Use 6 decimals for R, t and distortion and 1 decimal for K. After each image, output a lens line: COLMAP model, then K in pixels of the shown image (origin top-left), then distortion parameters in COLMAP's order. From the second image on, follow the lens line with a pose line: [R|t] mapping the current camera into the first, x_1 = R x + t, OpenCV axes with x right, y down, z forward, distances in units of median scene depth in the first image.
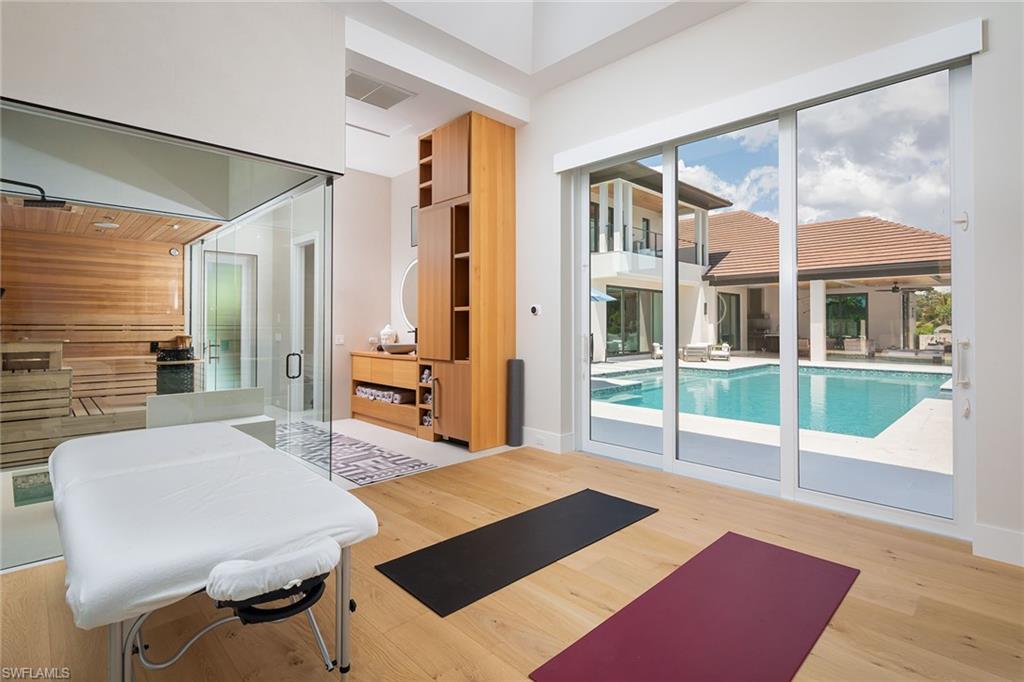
lens RADIAL K [[488.9, 0, 512.2], [0, 488.9, 333.2], [0, 0, 1]] dist [0.000864, -0.000908]
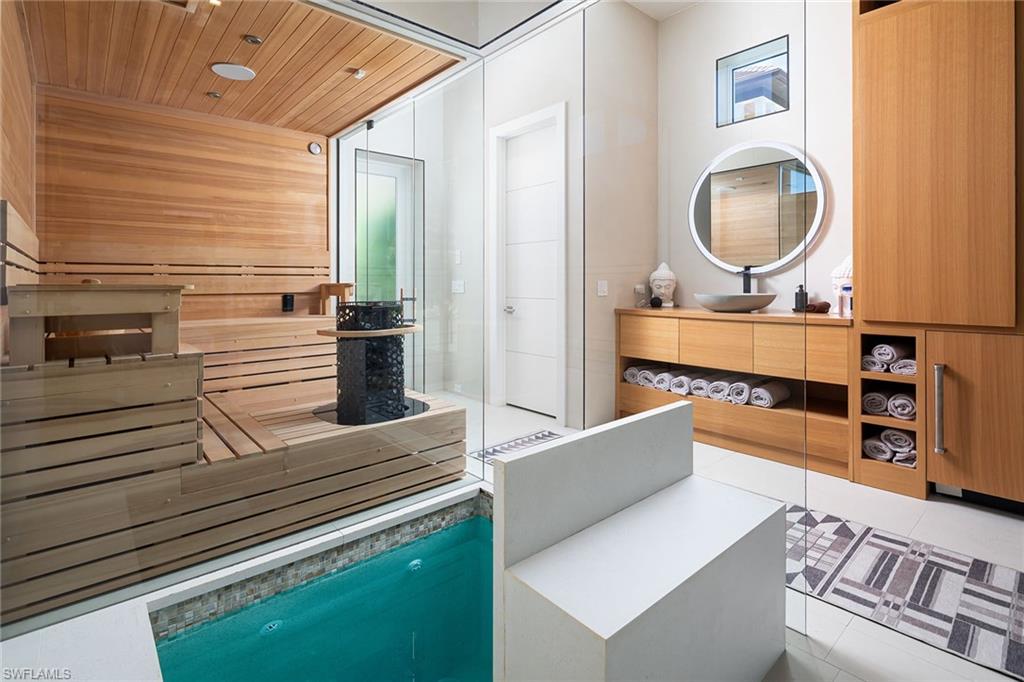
lens RADIAL K [[488.9, 0, 515.8], [0, 488.9, 287.0], [0, 0, 1]] dist [0.000864, -0.000908]
pose [[0.998982, -0.007097, -0.044549, -0.473182], [0.006894, 0.999965, -0.004697, 0.015406], [0.044581, 0.004385, 0.998996, 0.456338]]
